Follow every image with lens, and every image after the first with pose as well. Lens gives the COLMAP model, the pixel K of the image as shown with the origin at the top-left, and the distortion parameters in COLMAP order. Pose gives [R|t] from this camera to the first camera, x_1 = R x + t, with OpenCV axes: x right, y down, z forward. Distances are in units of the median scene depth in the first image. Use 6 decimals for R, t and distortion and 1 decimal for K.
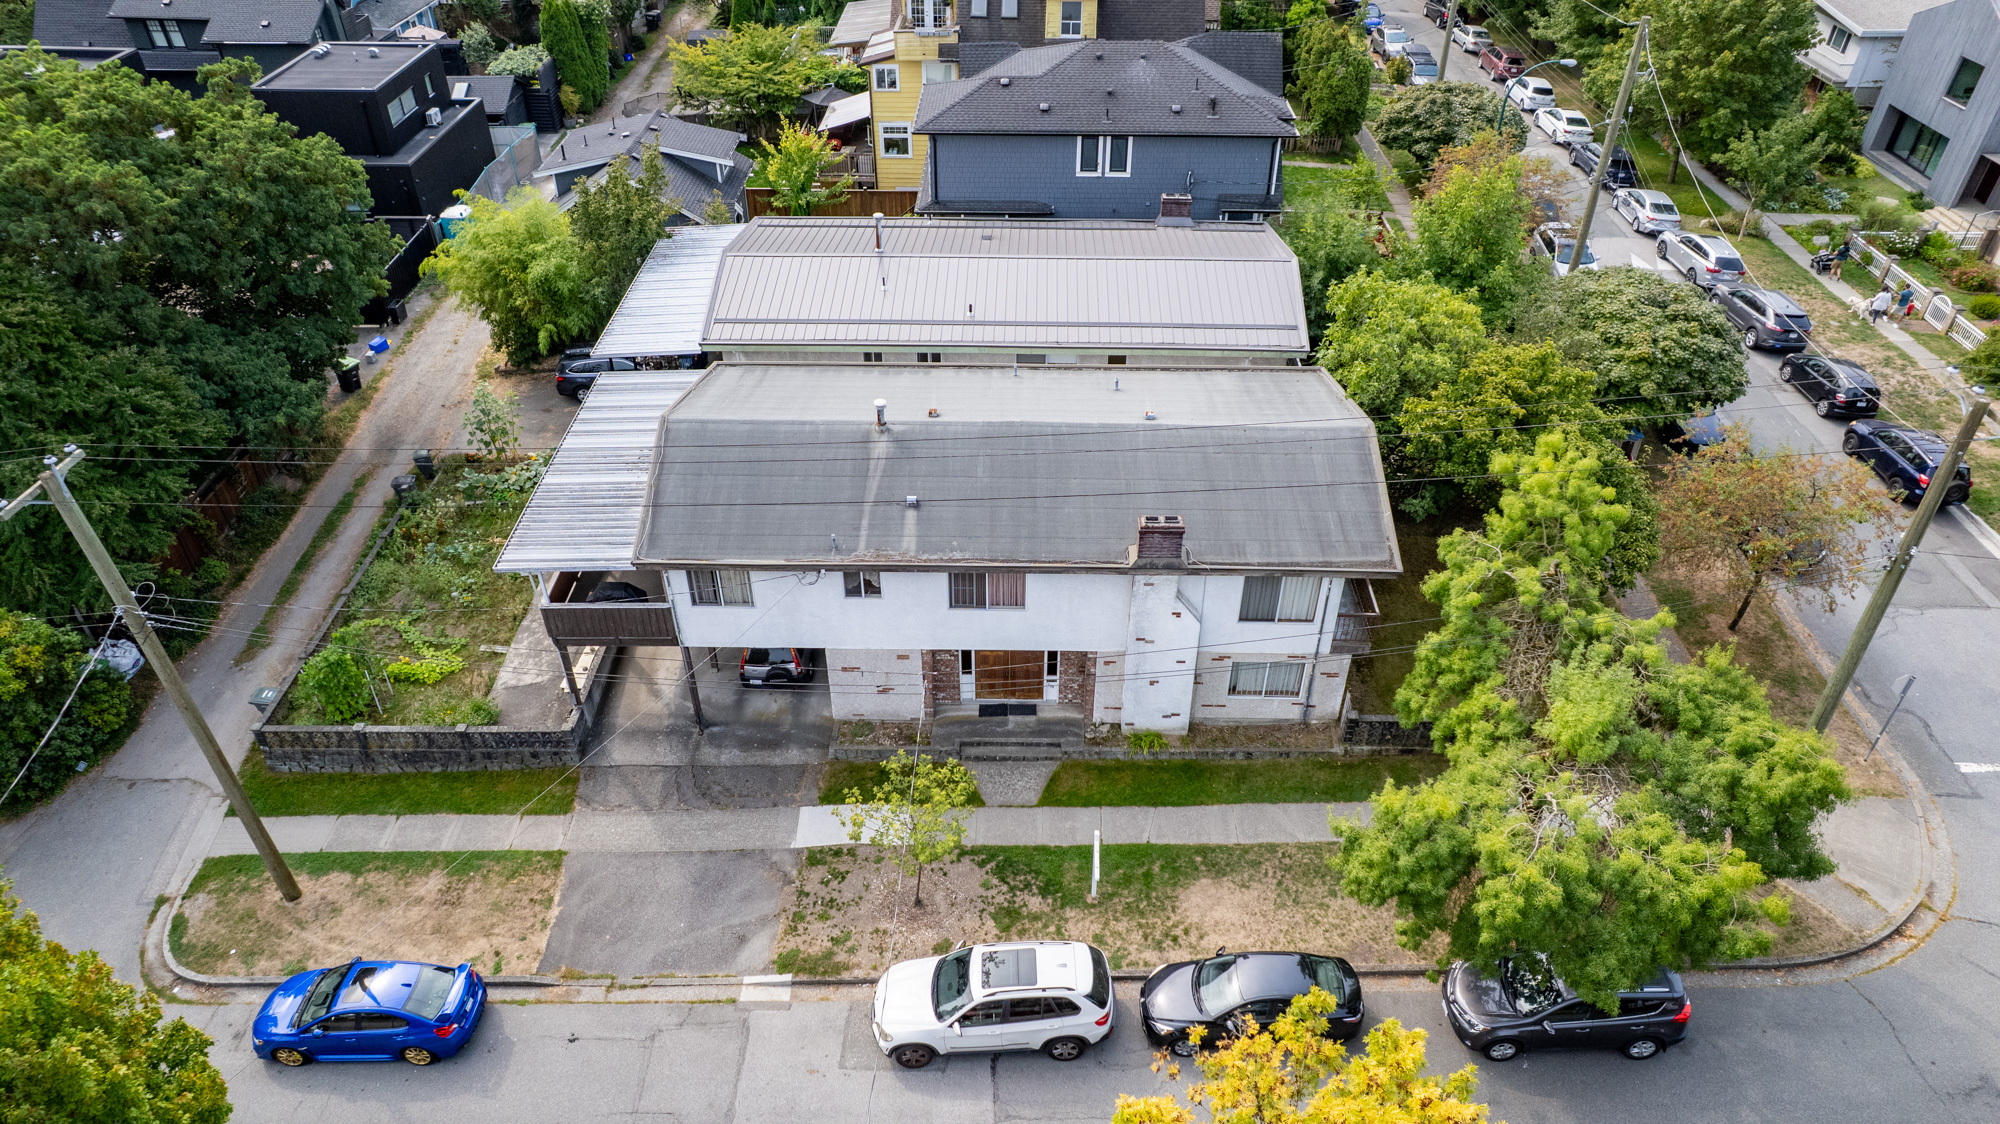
lens RADIAL K [[1285.1, 0, 1005.6], [0, 1285.1, 566.7], [0, 0, 1]] dist [-0.071495, 0.051433]
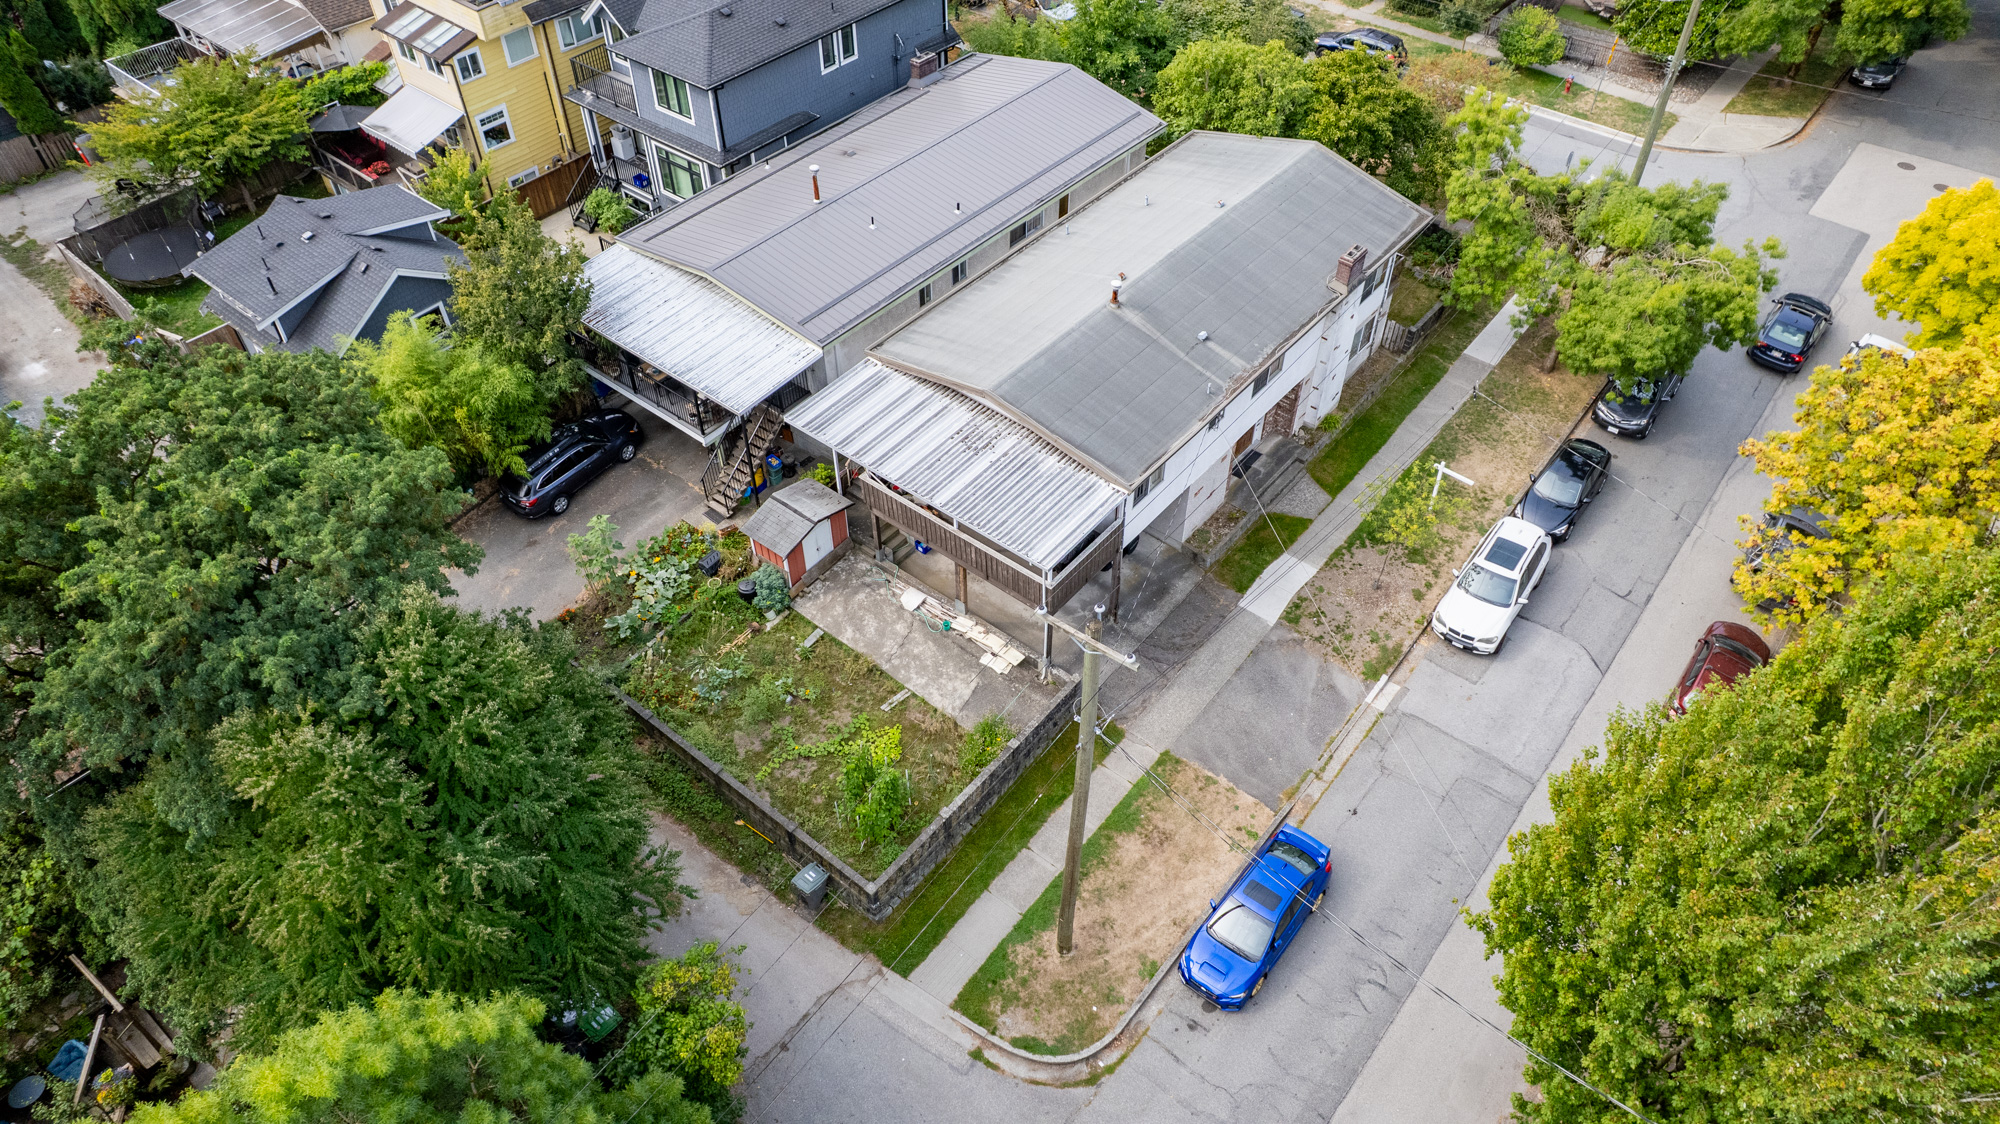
lens RADIAL K [[1285.1, 0, 1005.6], [0, 1285.1, 566.7], [0, 0, 1]] dist [-0.071495, 0.051433]
pose [[0.615346, -0.562349, 0.552370, -0.992870], [0.479168, 0.823269, 0.304344, -0.334219], [-0.625897, 0.077401, 0.776055, 0.193583]]
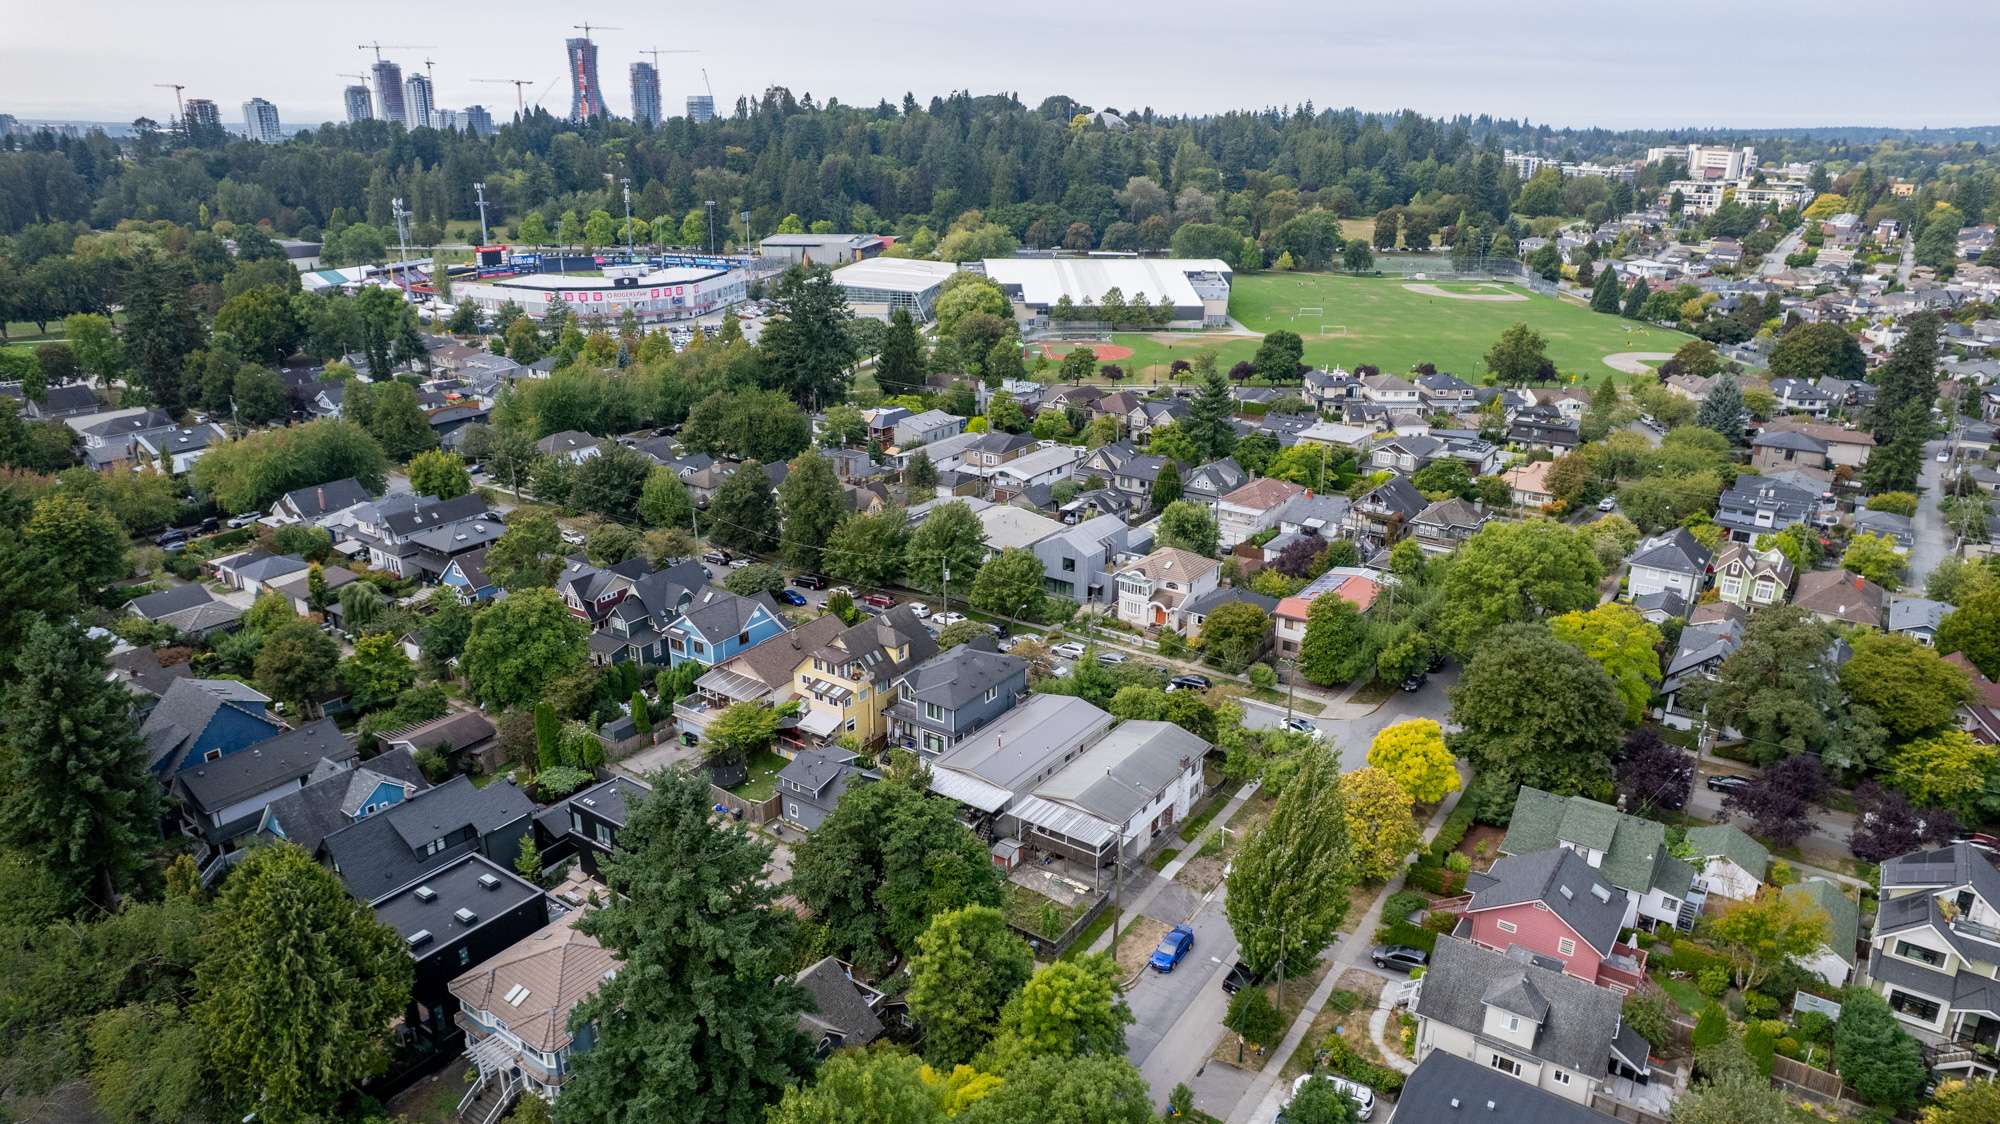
lens RADIAL K [[1285.1, 0, 1005.6], [0, 1285.1, 566.7], [0, 0, 1]] dist [-0.071495, 0.051433]
pose [[0.554303, -0.277915, 0.784546, -3.069257], [0.501188, 0.864004, -0.048041, -0.619007], [-0.664499, 0.419834, 0.618207, -1.329207]]
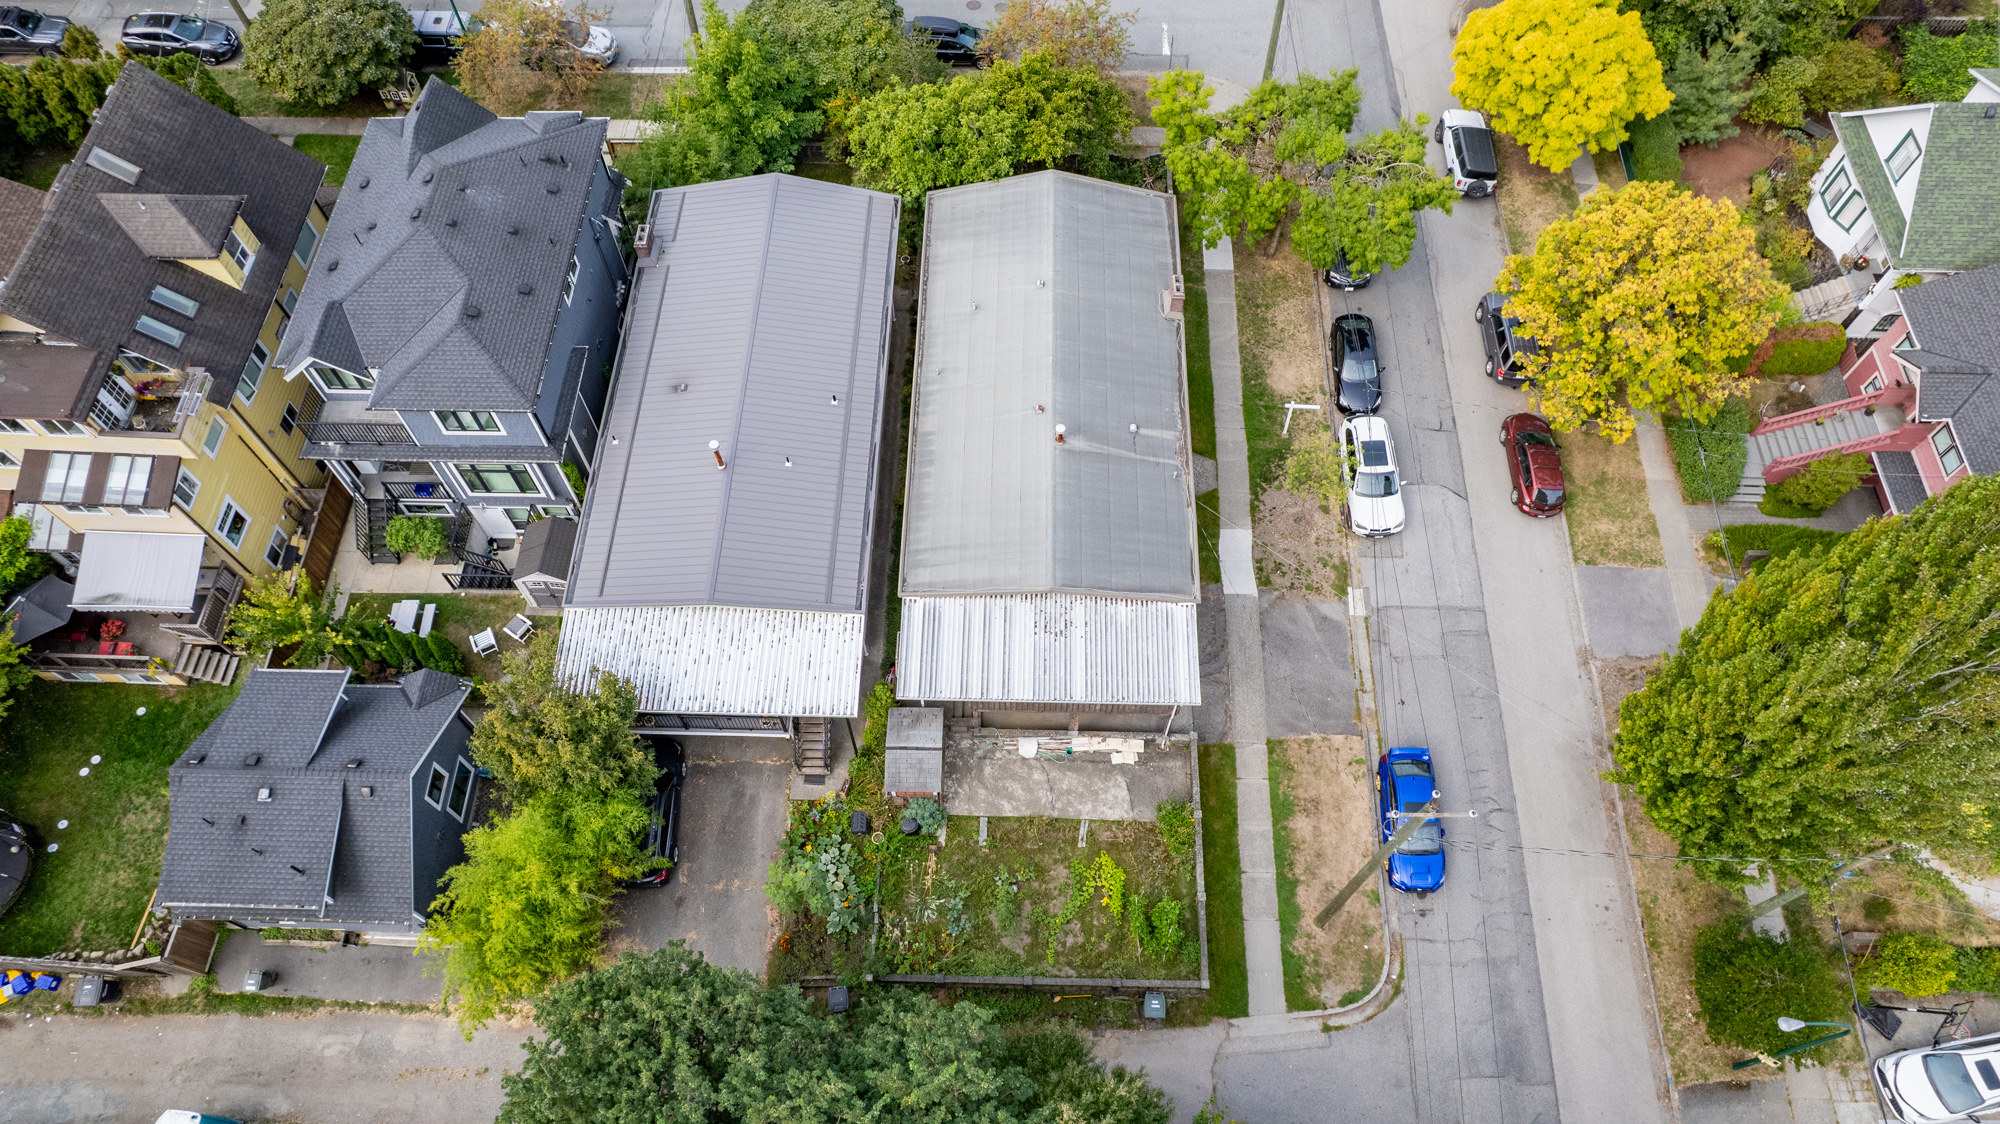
lens RADIAL K [[1285.1, 0, 1005.6], [0, 1285.1, 566.7], [0, 0, 1]] dist [-0.071495, 0.051433]
pose [[0.001698, -0.870835, 0.491572, -0.910344], [0.607066, 0.391526, 0.691504, -1.065146], [-0.794649, 0.297243, 0.529320, 0.414255]]
